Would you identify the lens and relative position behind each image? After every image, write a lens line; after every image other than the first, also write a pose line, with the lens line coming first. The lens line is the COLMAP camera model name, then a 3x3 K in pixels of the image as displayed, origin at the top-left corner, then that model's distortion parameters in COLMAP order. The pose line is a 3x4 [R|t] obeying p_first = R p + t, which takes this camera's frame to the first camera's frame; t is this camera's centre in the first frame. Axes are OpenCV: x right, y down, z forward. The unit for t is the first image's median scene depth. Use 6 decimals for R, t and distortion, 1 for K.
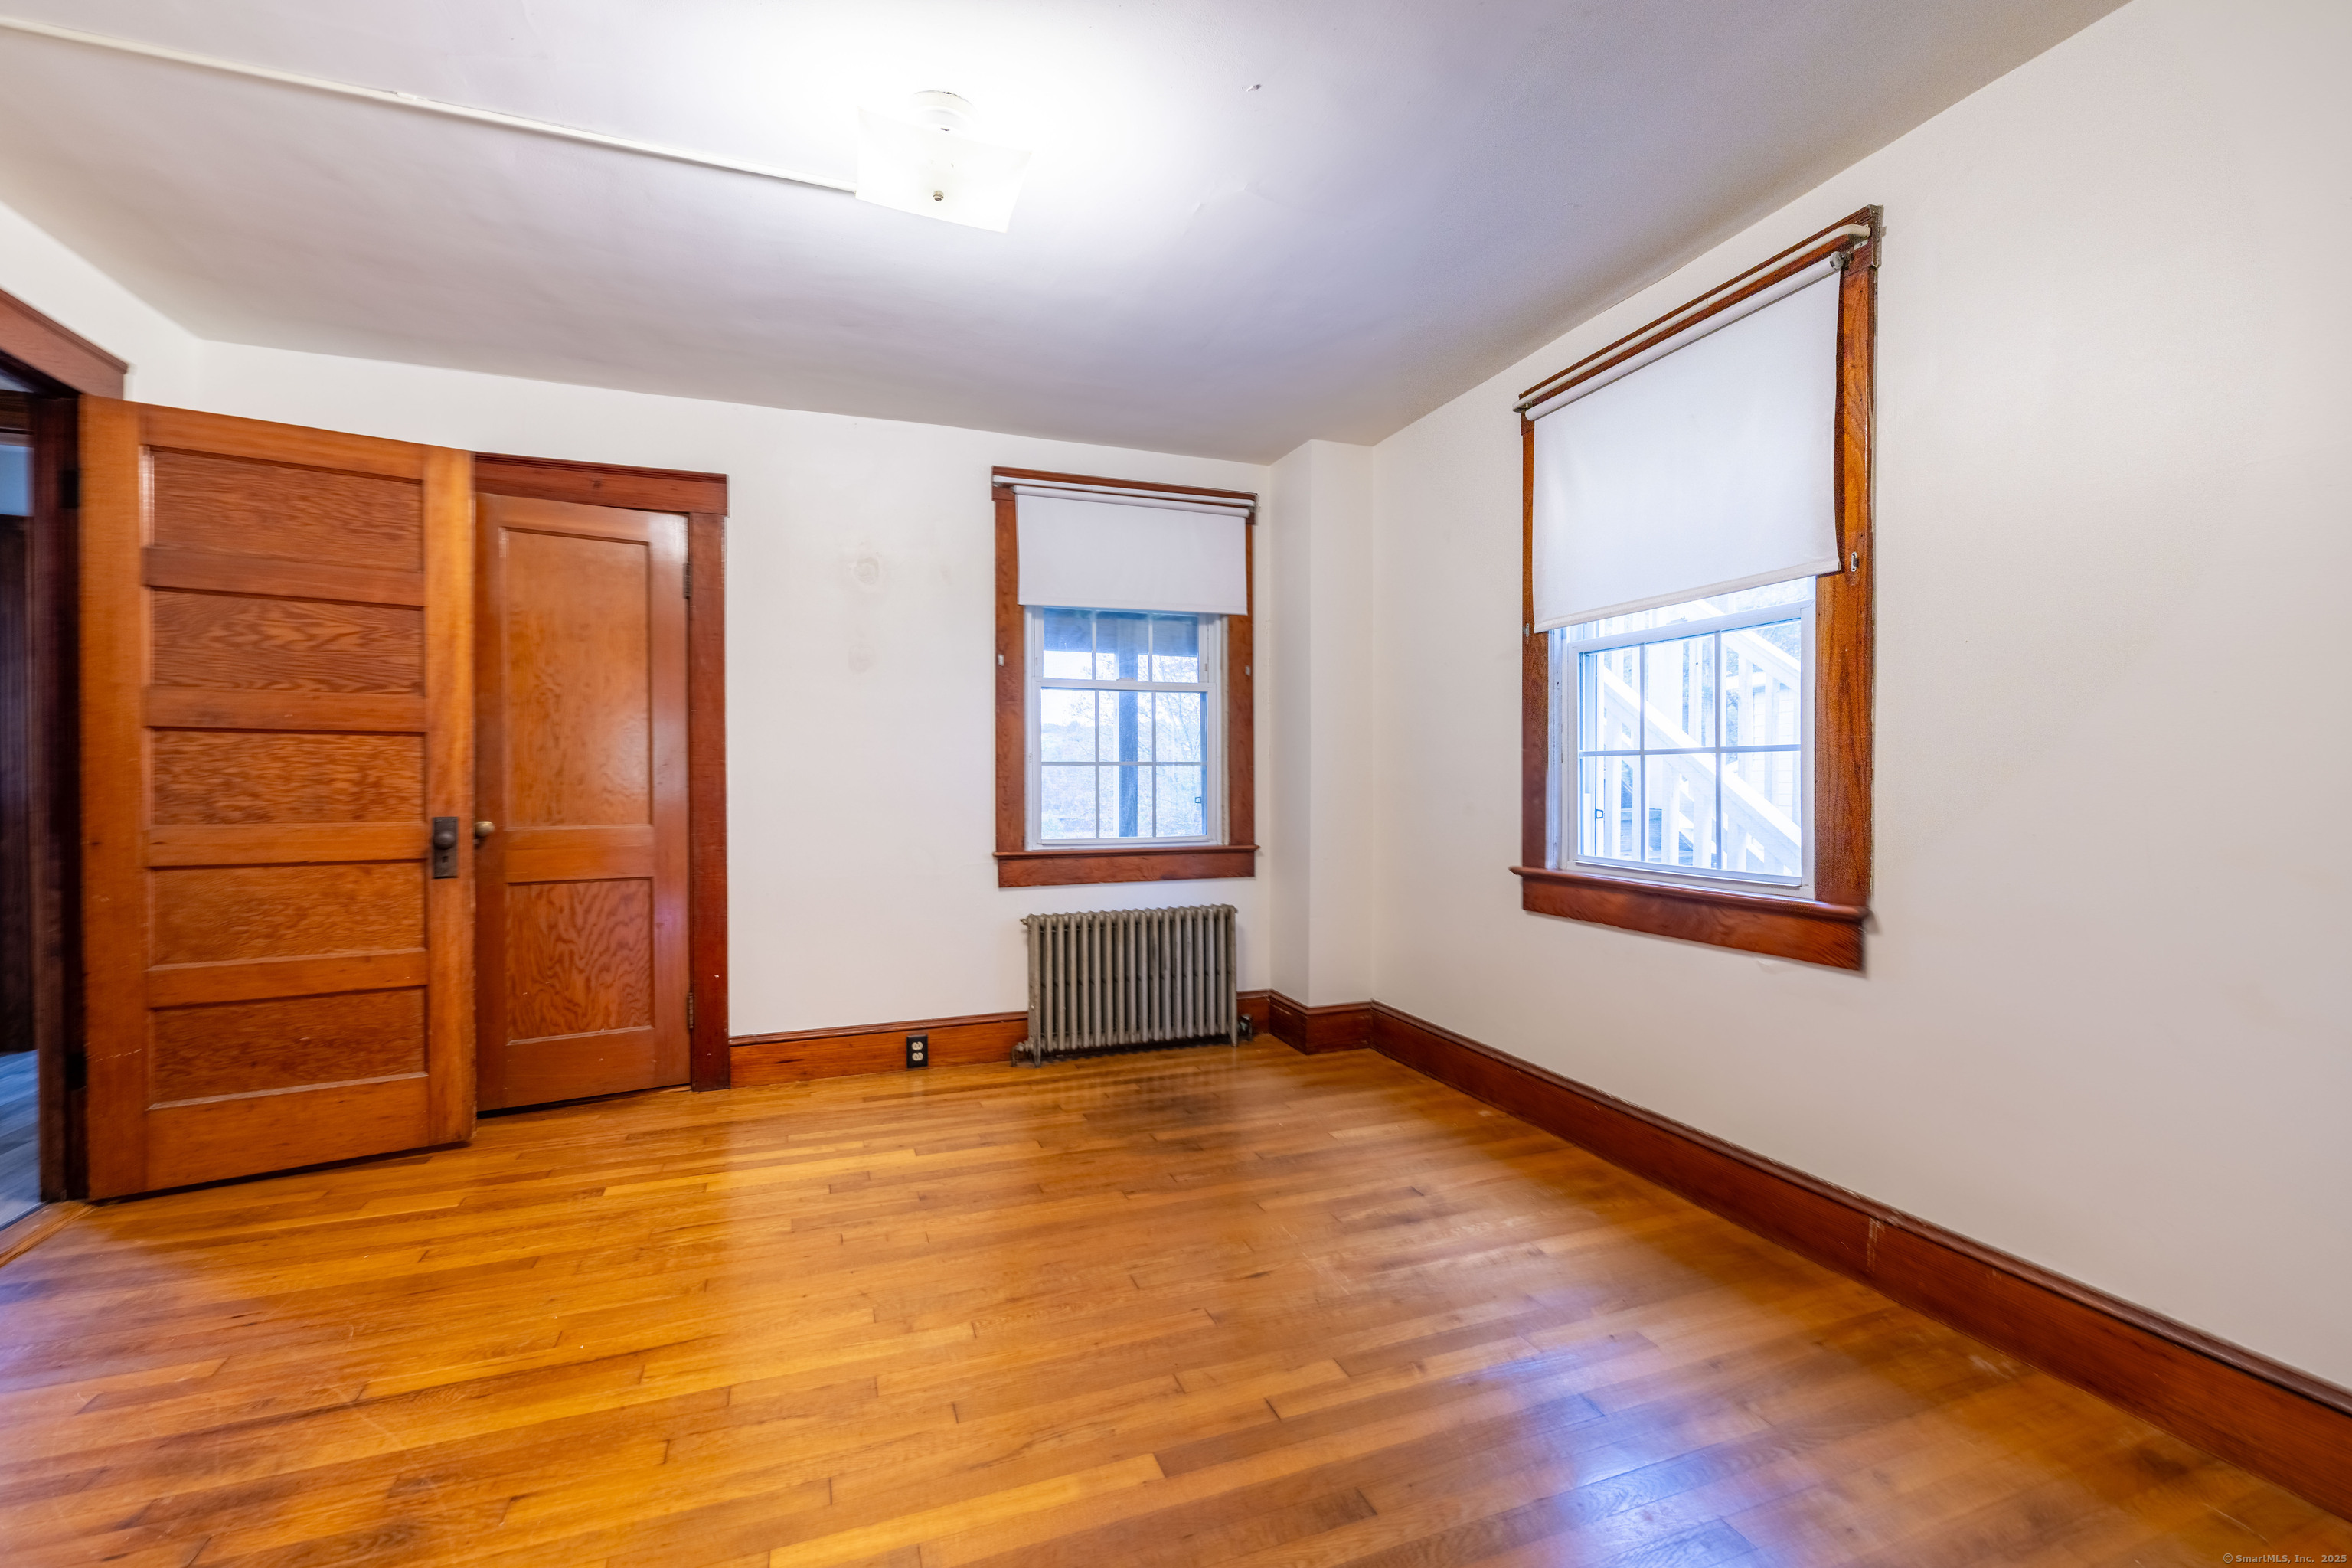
lens RADIAL K [[941.2, 0, 1176.0], [0, 941.2, 784.0], [0, 0, 1]] dist [-0.000769, -0.000003]
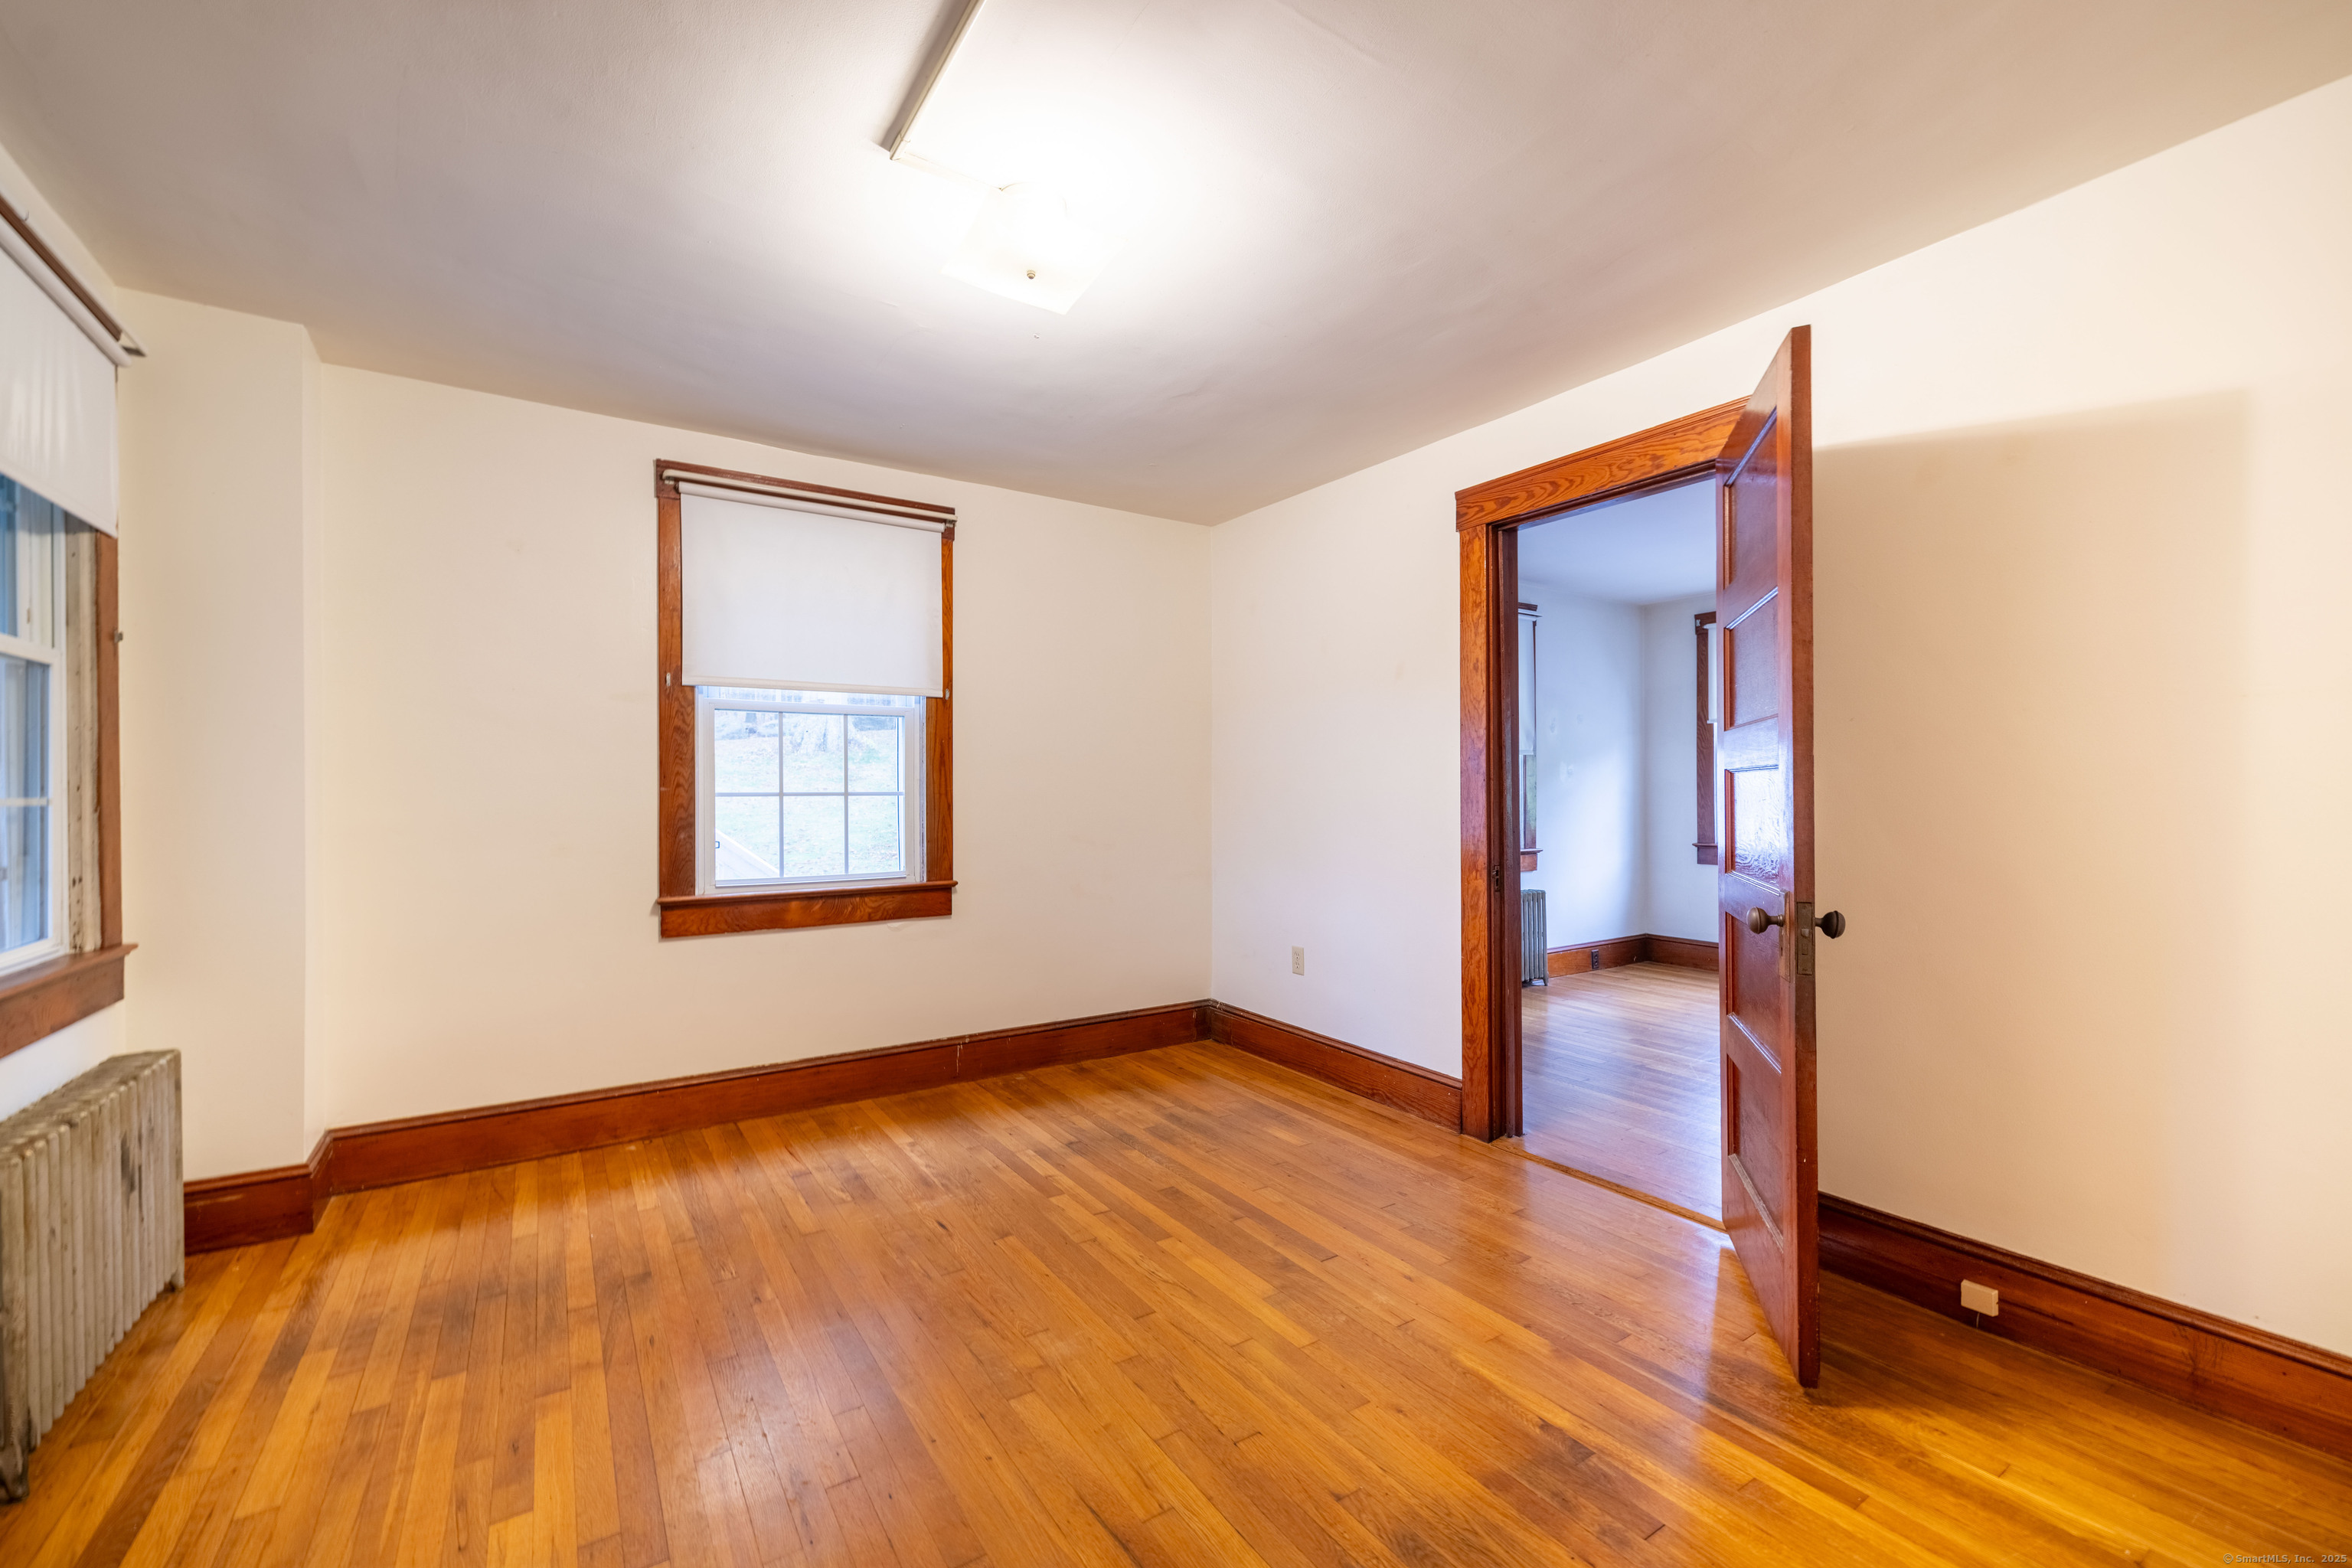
lens RADIAL K [[941.2, 0, 1176.0], [0, 941.2, 784.0], [0, 0, 1]] dist [-0.000769, -0.000003]
pose [[-0.209962, 0.010434, 0.977654, -0.970082], [0.014333, 0.999868, -0.007593, -0.031060], [-0.977605, 0.012418, -0.210084, 0.784520]]
